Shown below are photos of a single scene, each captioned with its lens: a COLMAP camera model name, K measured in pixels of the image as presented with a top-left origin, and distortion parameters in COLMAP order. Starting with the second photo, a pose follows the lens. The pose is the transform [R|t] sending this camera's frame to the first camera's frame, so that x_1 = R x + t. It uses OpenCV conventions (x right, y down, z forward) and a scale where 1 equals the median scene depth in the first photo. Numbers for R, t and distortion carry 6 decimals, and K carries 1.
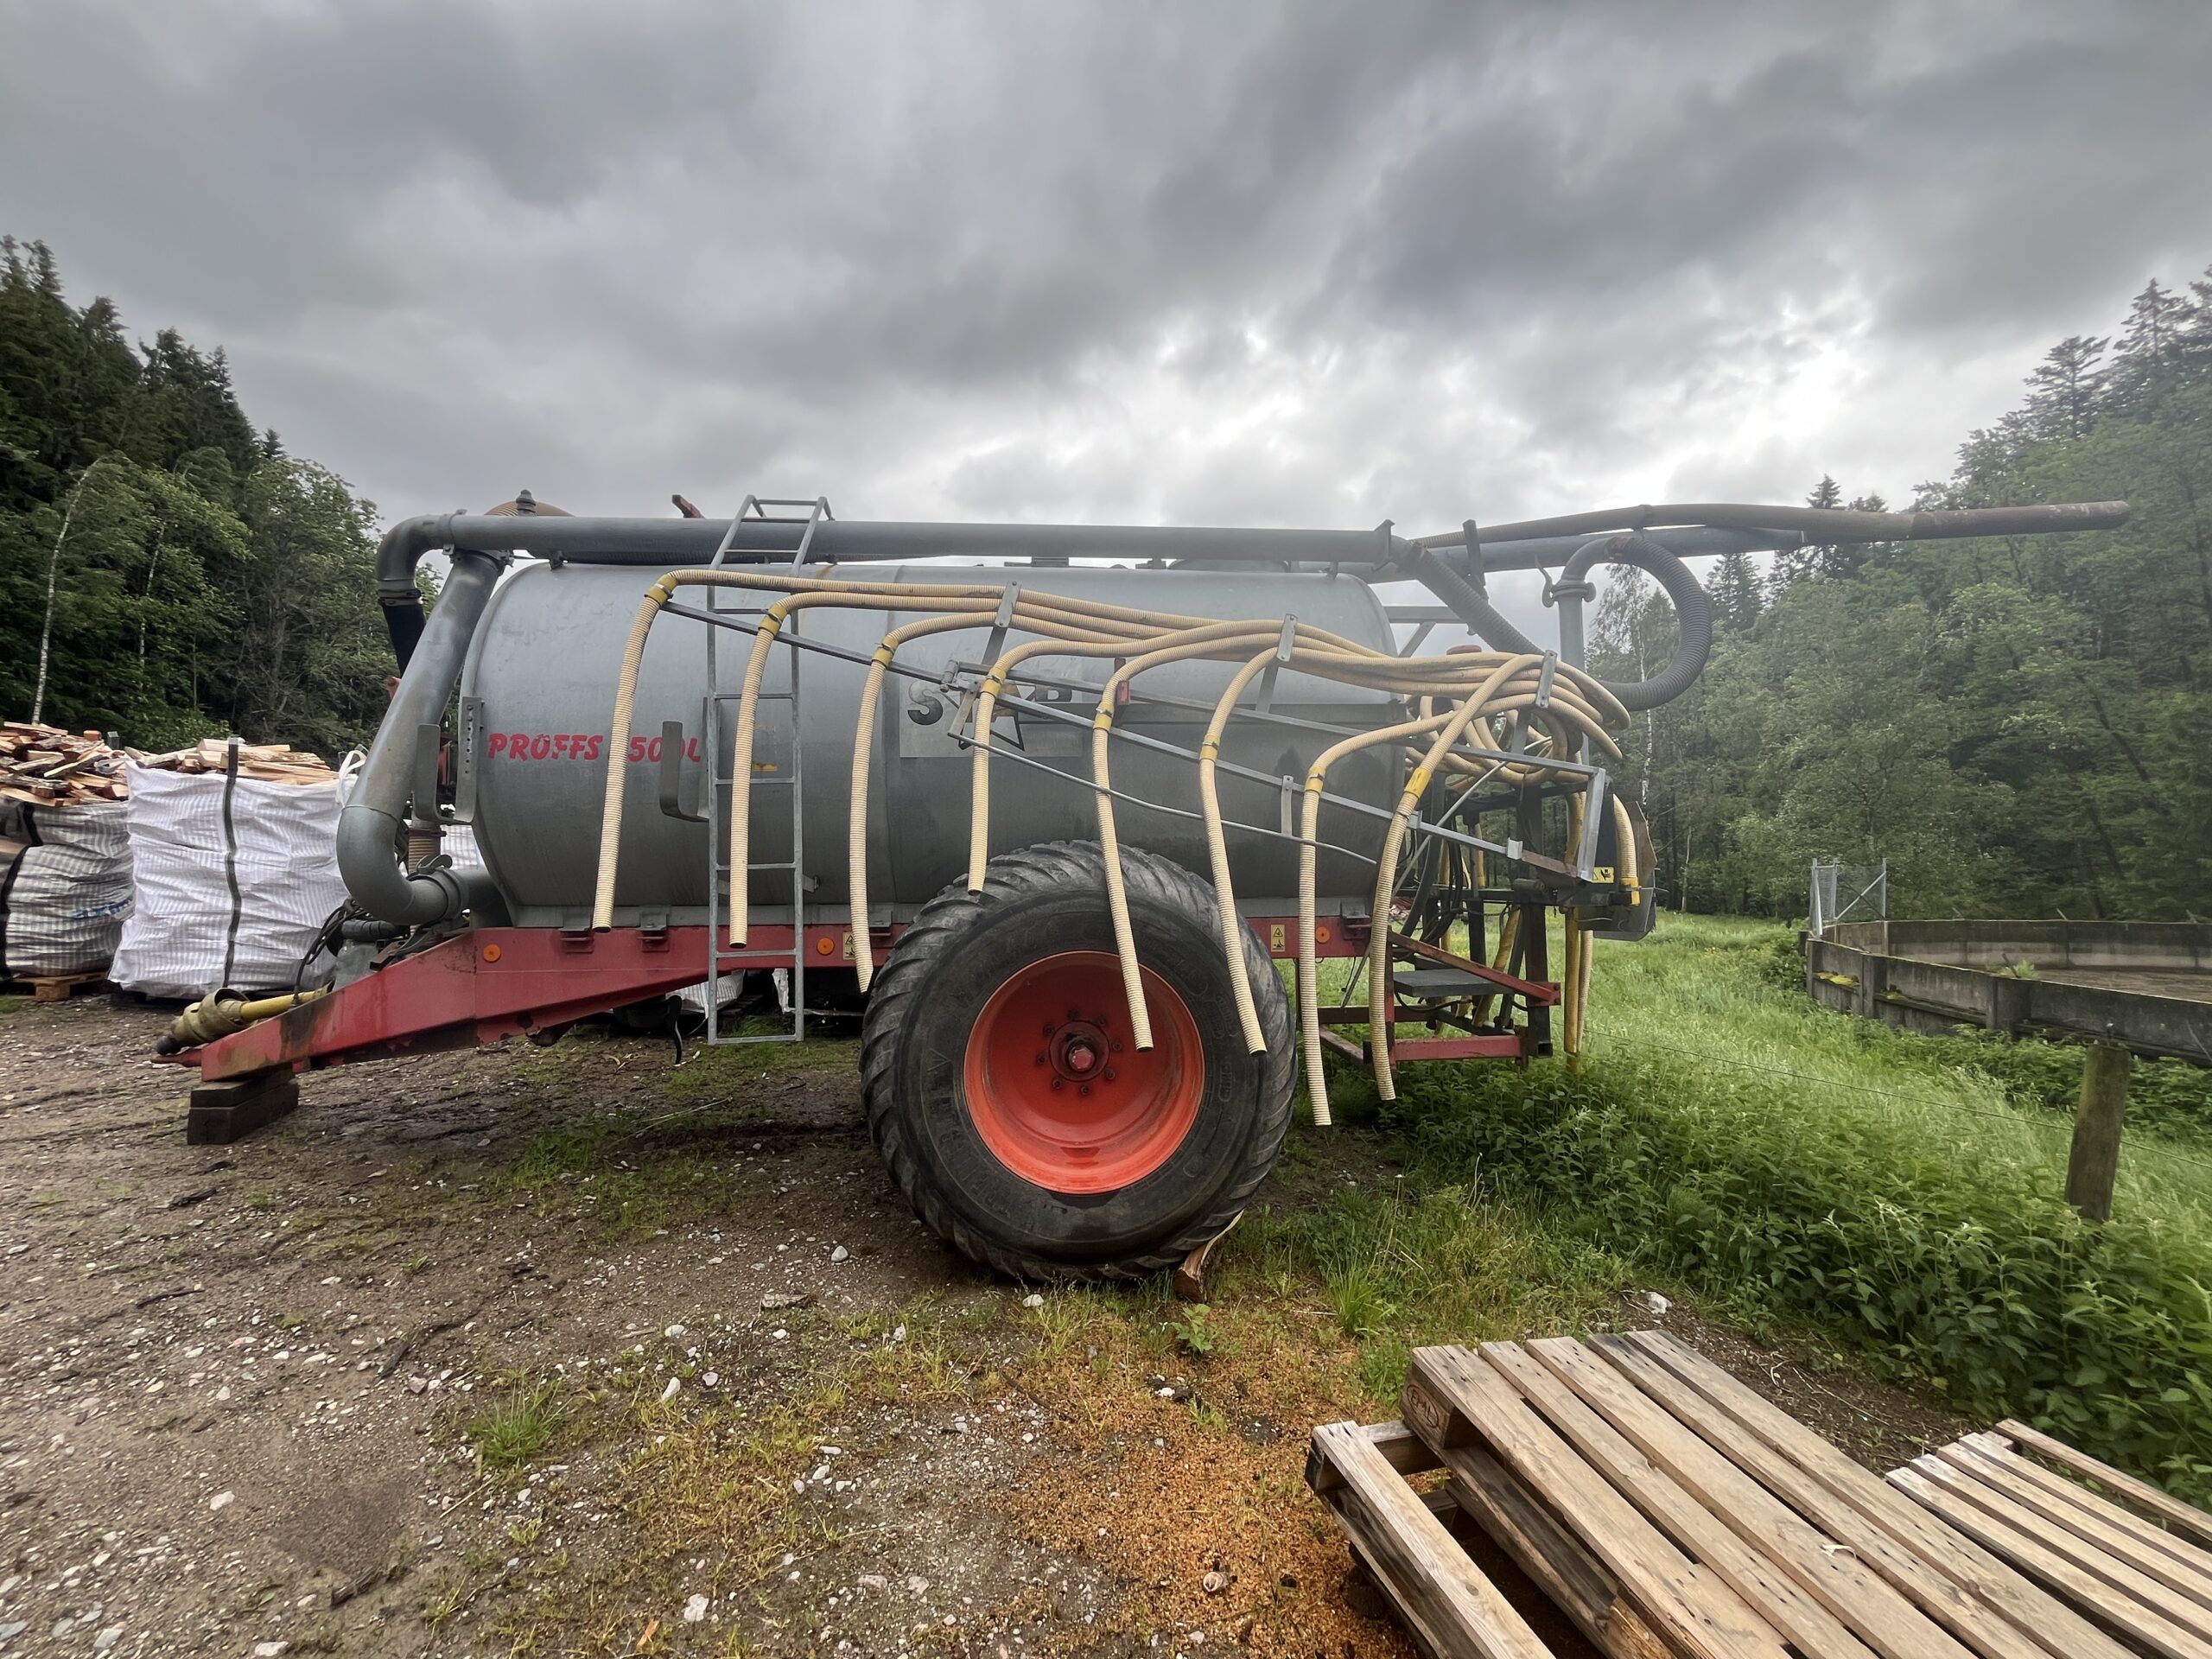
lens RADIAL K [[901.6, 0, 1093.6], [0, 901.6, 837.5], [0, 0, 1]] dist [-0.001600, 0.000381]
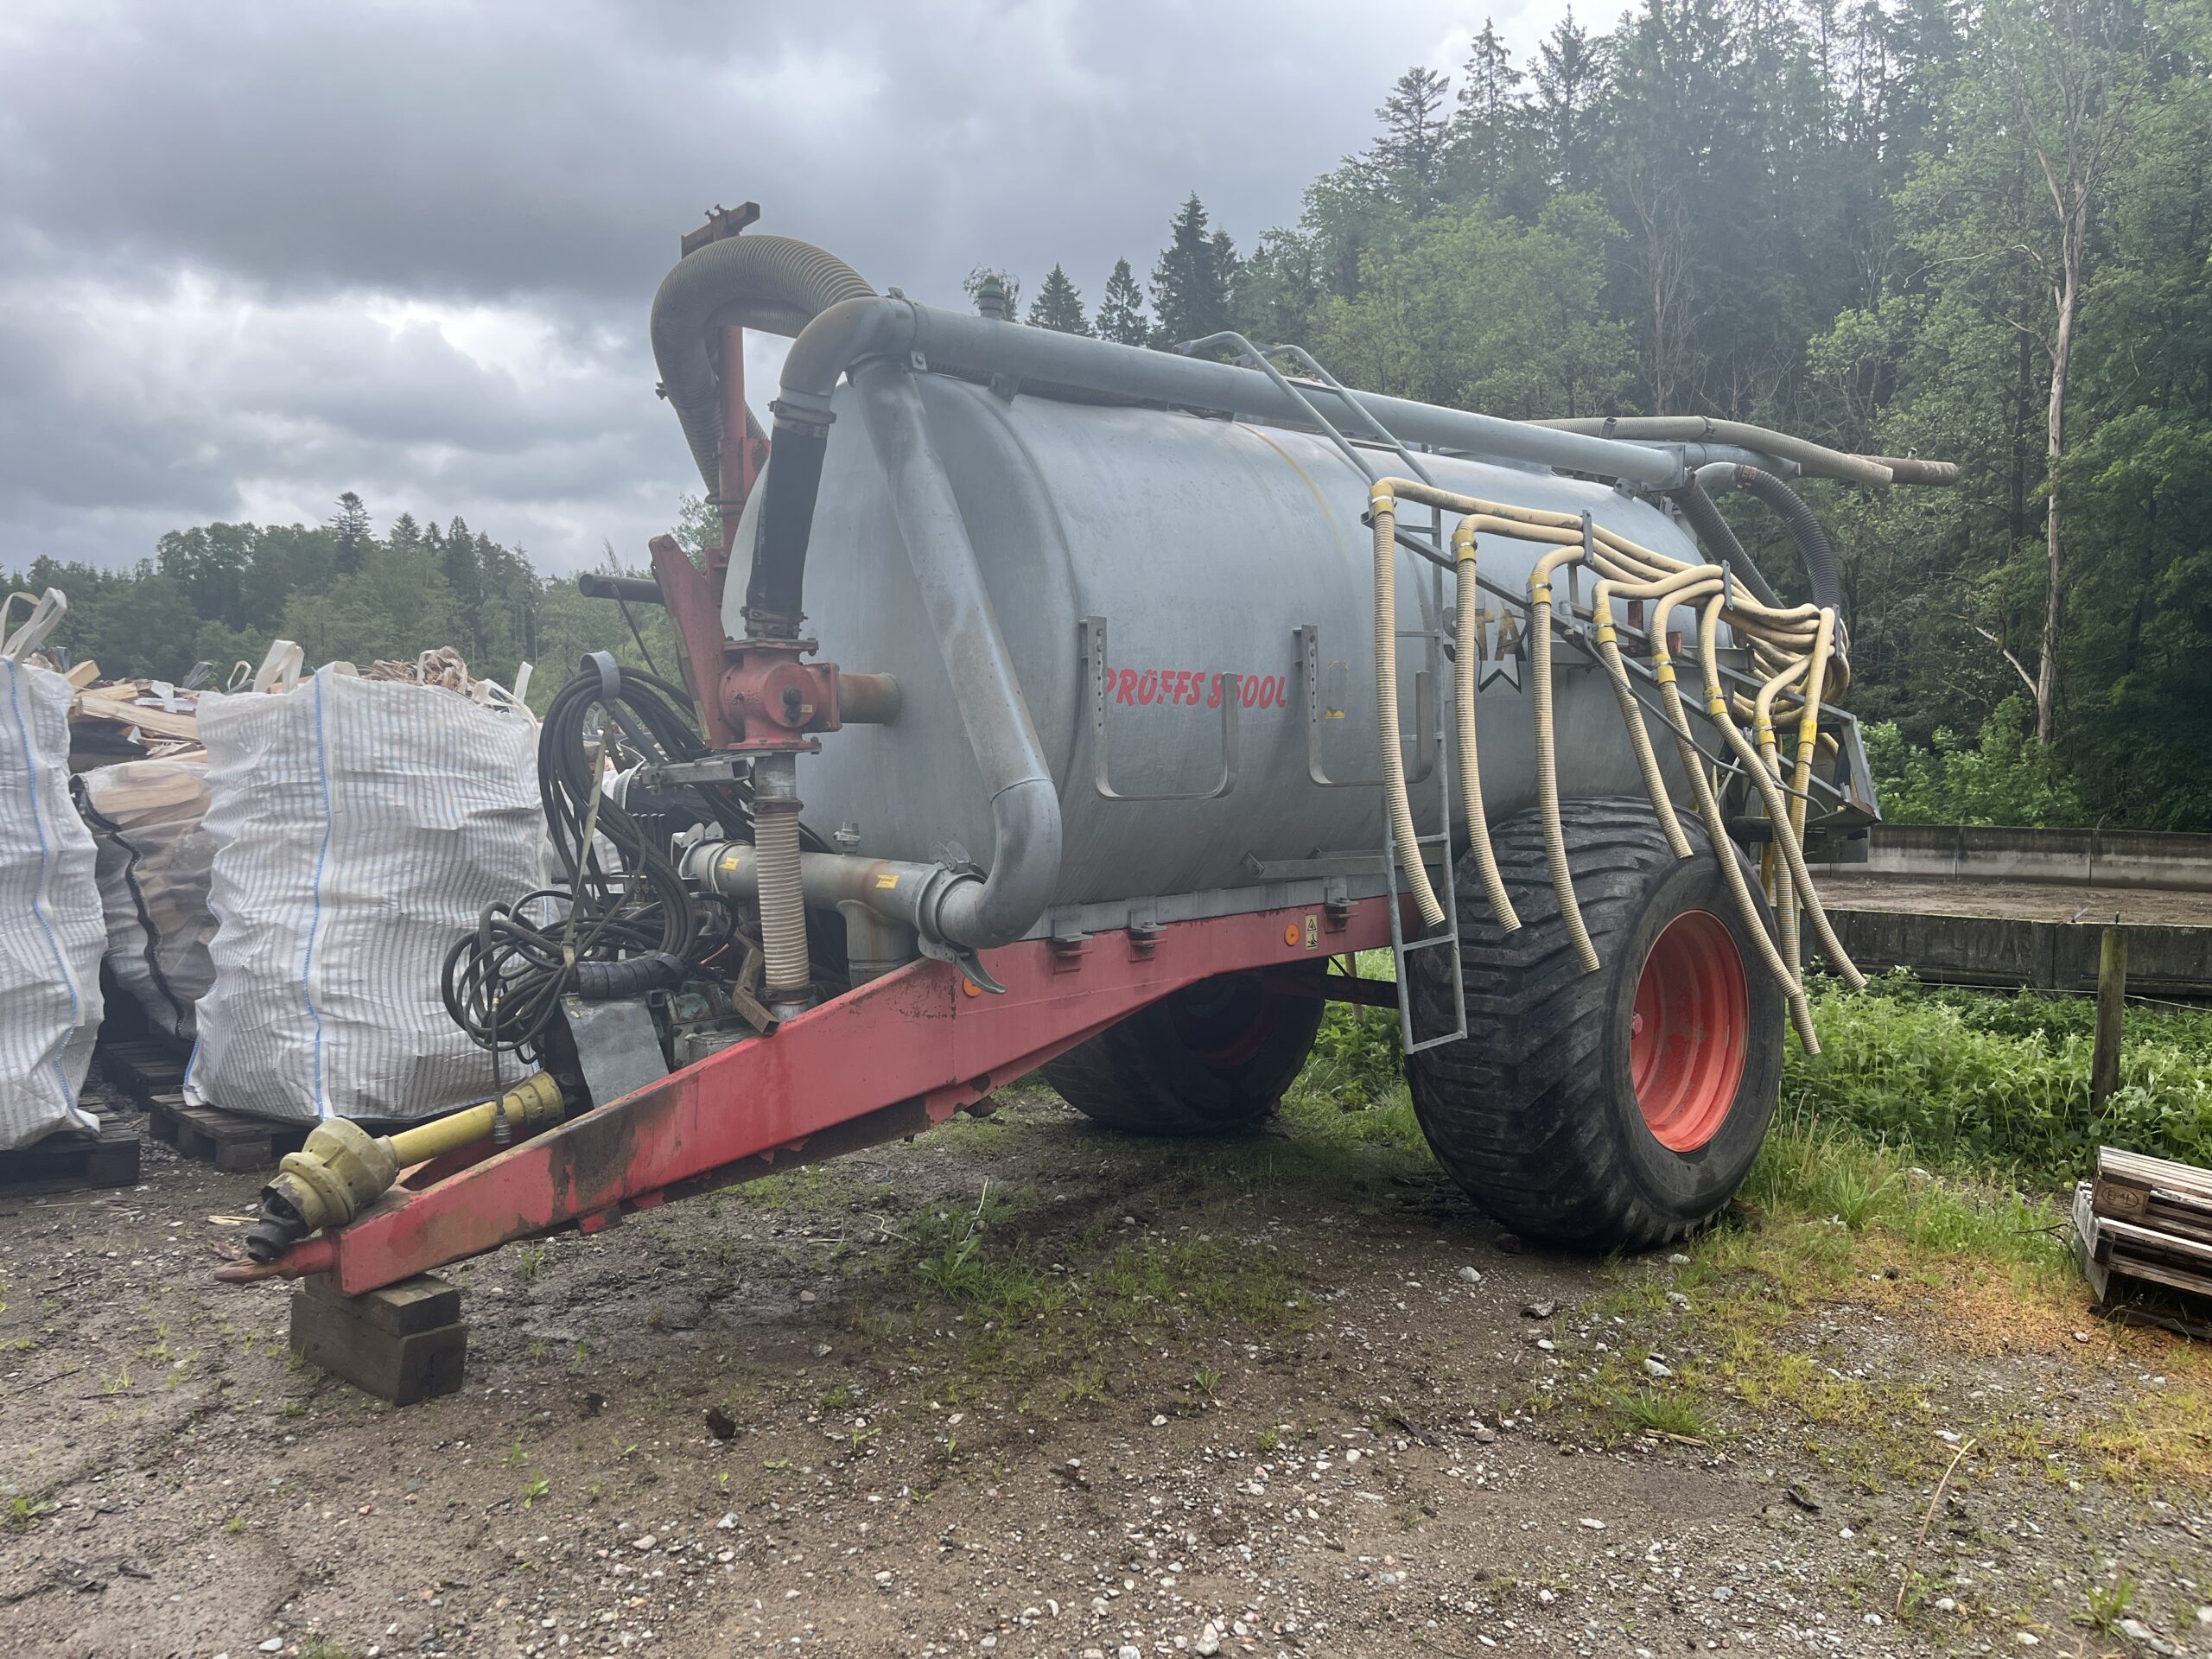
lens RADIAL K [[1692.8, 0, 1102.3], [0, 1692.8, 813.4], [0, 0, 1]] dist [0.060747, -0.055454]
pose [[0.771595, -0.036280, 0.635078, -1.450559], [-0.006387, 0.997880, 0.064766, -0.084071], [-0.636081, -0.054029, 0.769728, -0.023445]]
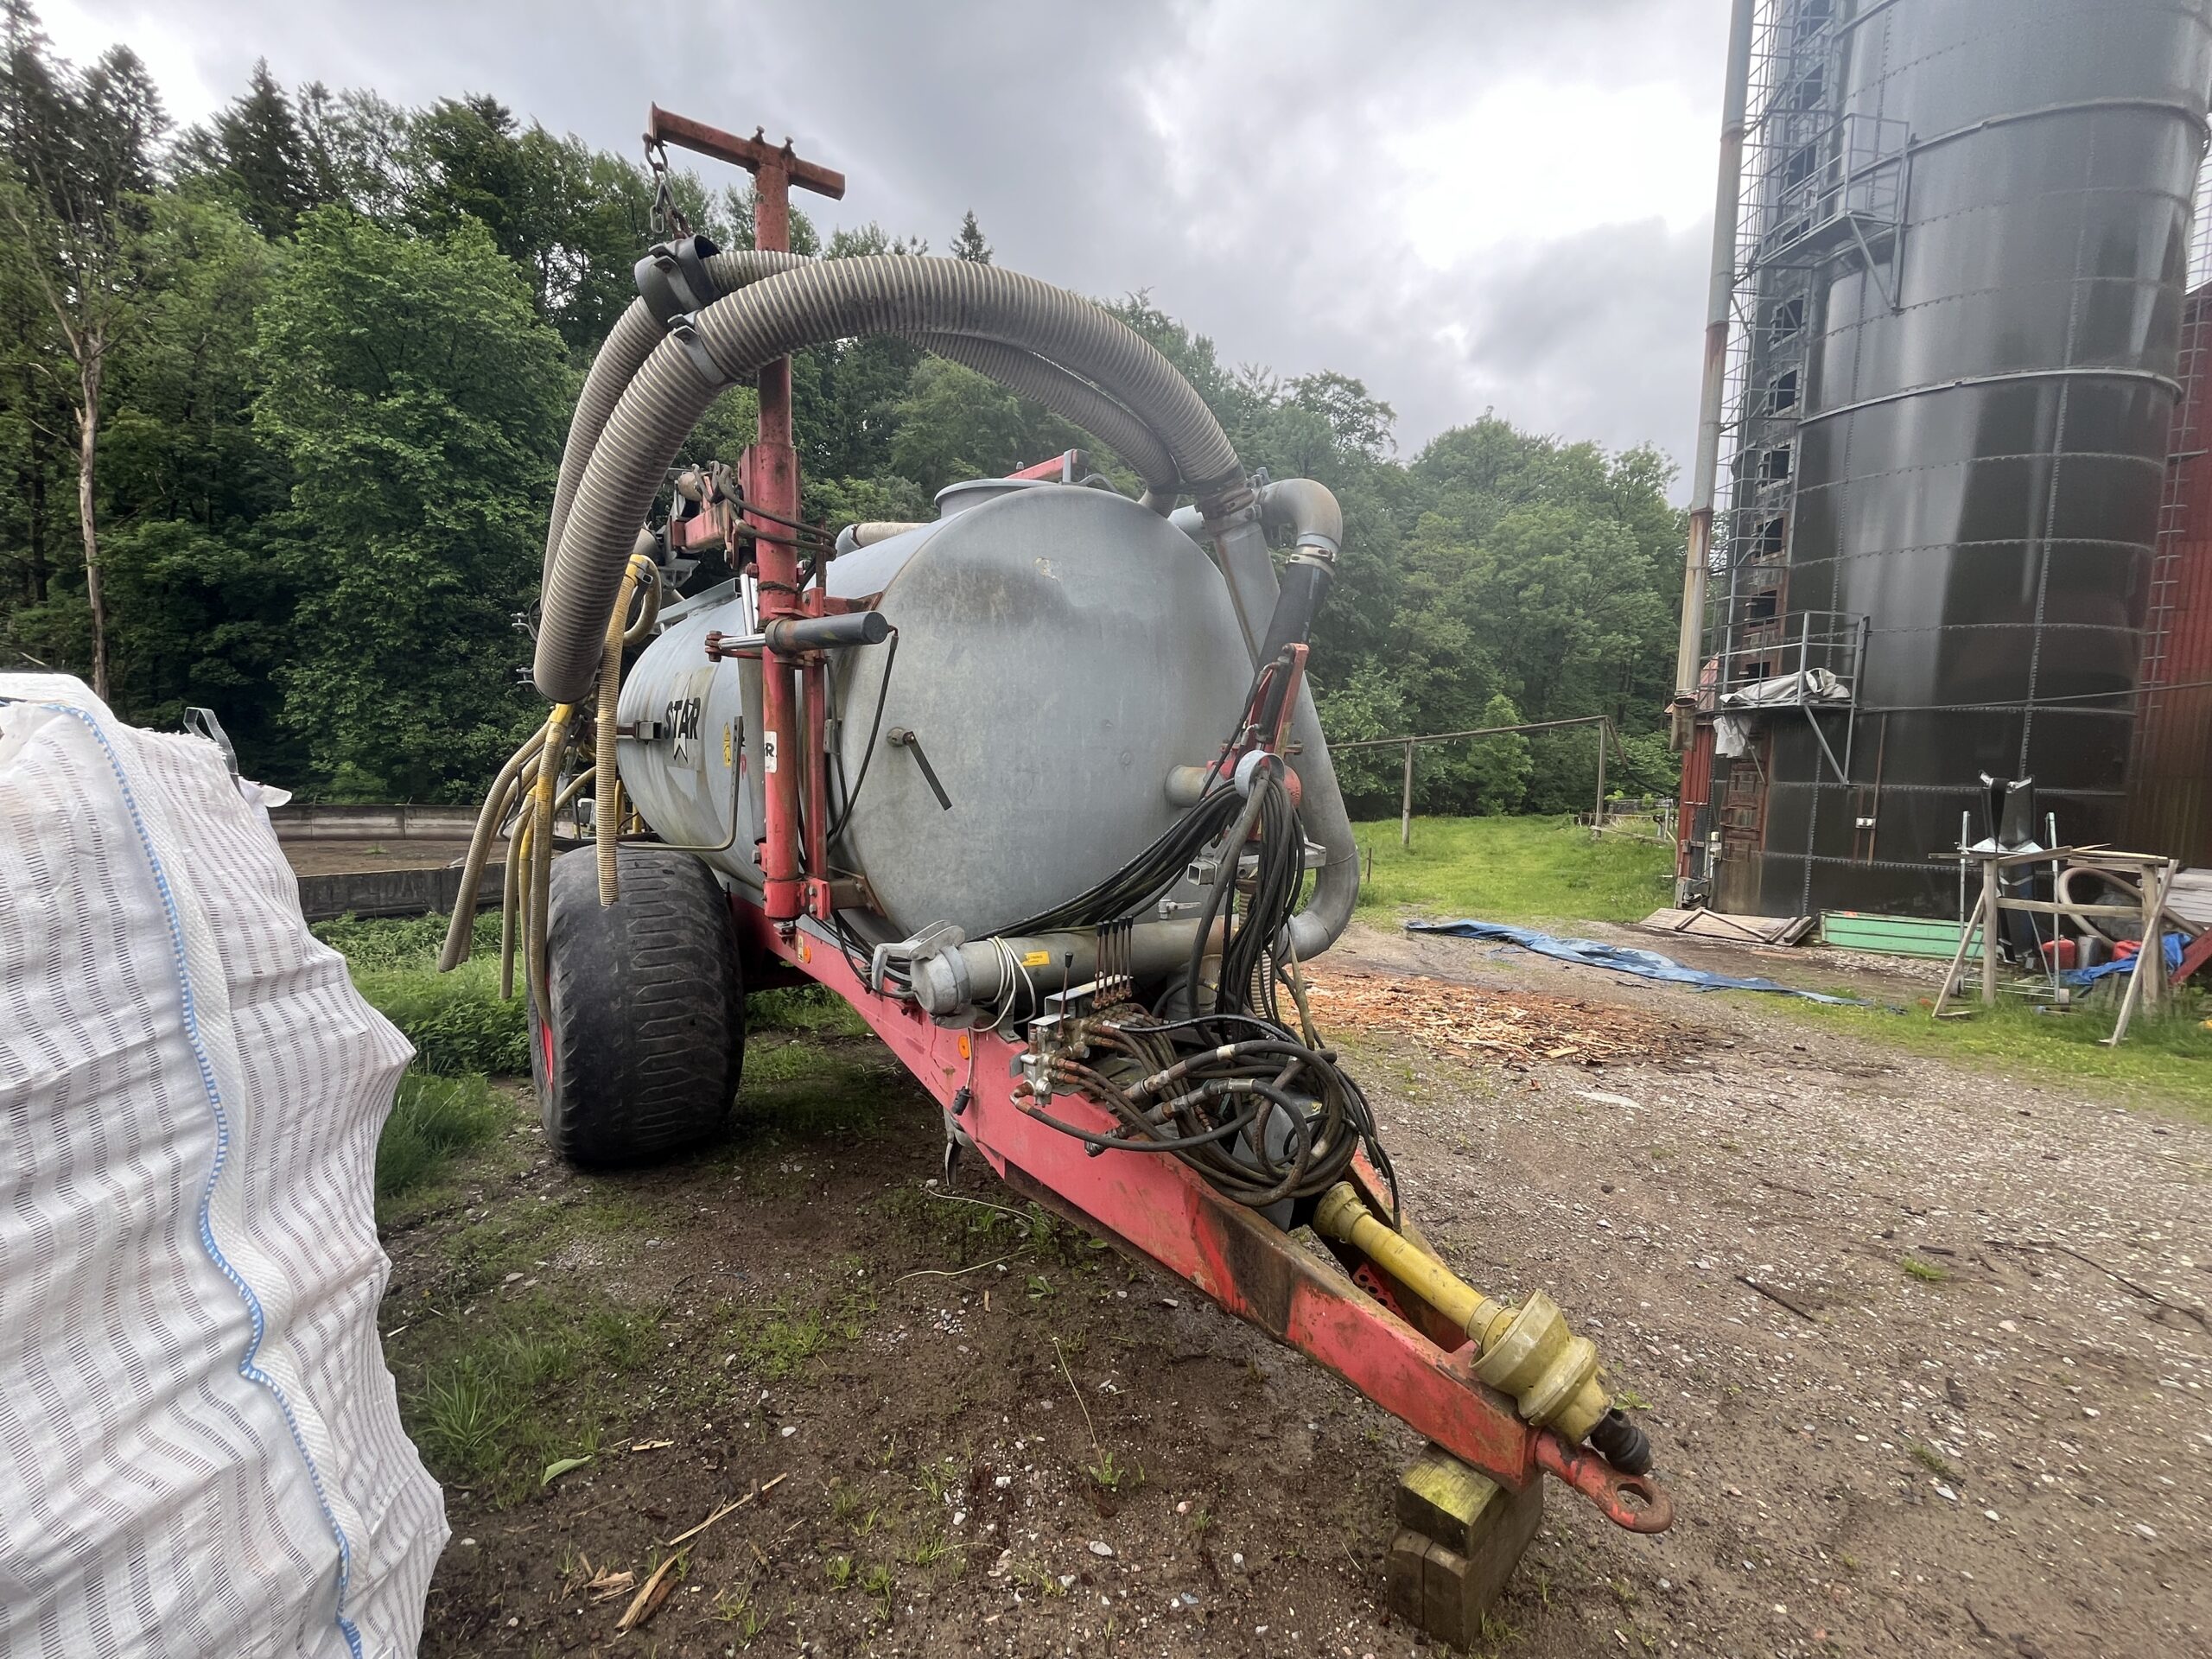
lens RADIAL K [[901.6, 0, 1093.6], [0, 901.6, 837.5], [0, 0, 1]] dist [-0.001600, 0.000381]
pose [[-0.549346, -0.095055, 0.830171, -1.396298], [-0.045518, 0.995438, 0.083857, -0.106613], [-0.834355, 0.008279, -0.551166, 1.662518]]
